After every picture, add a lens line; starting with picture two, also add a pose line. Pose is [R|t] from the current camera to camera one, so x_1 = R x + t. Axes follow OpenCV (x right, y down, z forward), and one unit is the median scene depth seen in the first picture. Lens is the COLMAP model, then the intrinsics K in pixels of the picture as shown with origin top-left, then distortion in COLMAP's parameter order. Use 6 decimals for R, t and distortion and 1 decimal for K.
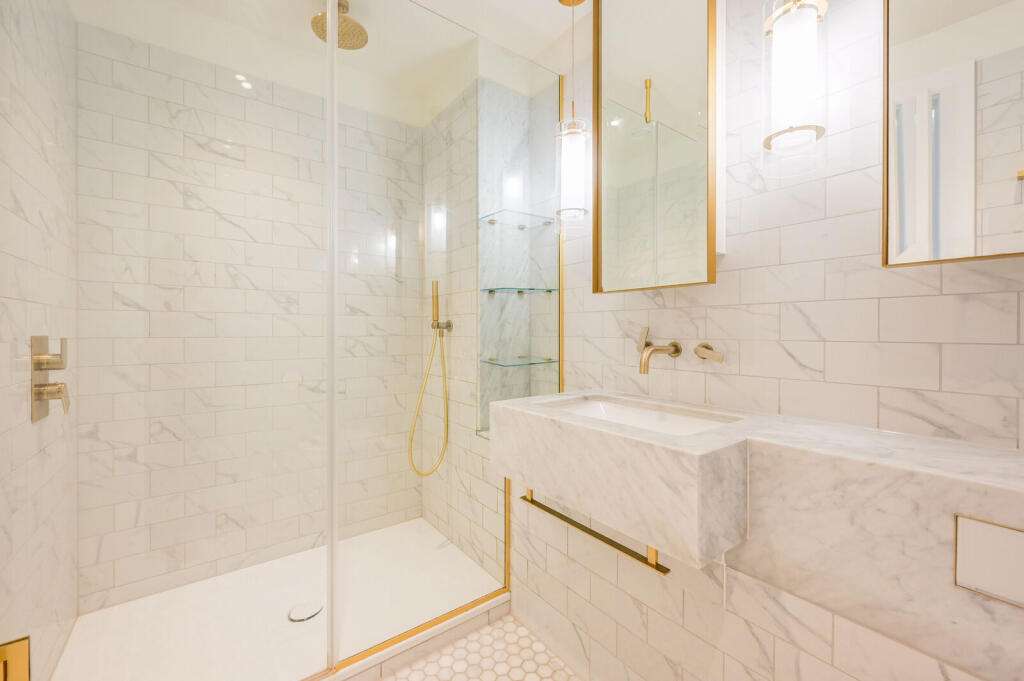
lens RADIAL K [[410.7, 0, 512.0], [0, 410.7, 340.5], [0, 0, 1]] dist [0.013506, 0.000120]
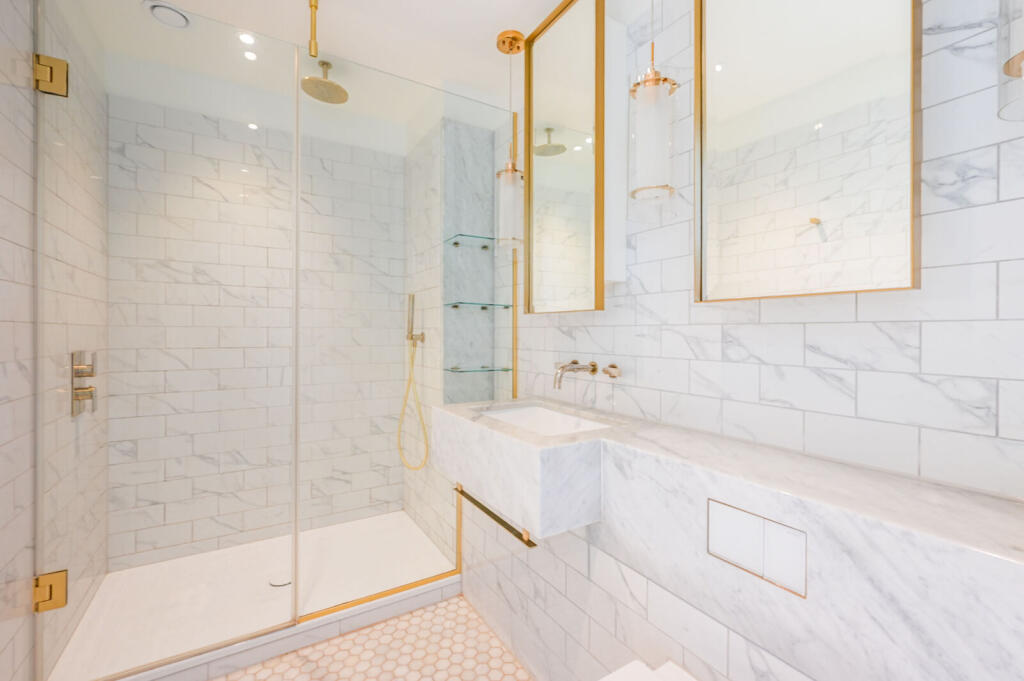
lens RADIAL K [[420.1, 0, 512.0], [0, 420.1, 340.5], [0, 0, 1]] dist [0.000278, -0.000047]
pose [[0.997427, 0.004201, -0.071563, 0.218020], [-0.004522, 0.999980, -0.004331, -0.029236], [0.071543, 0.004644, 0.997427, -0.147275]]
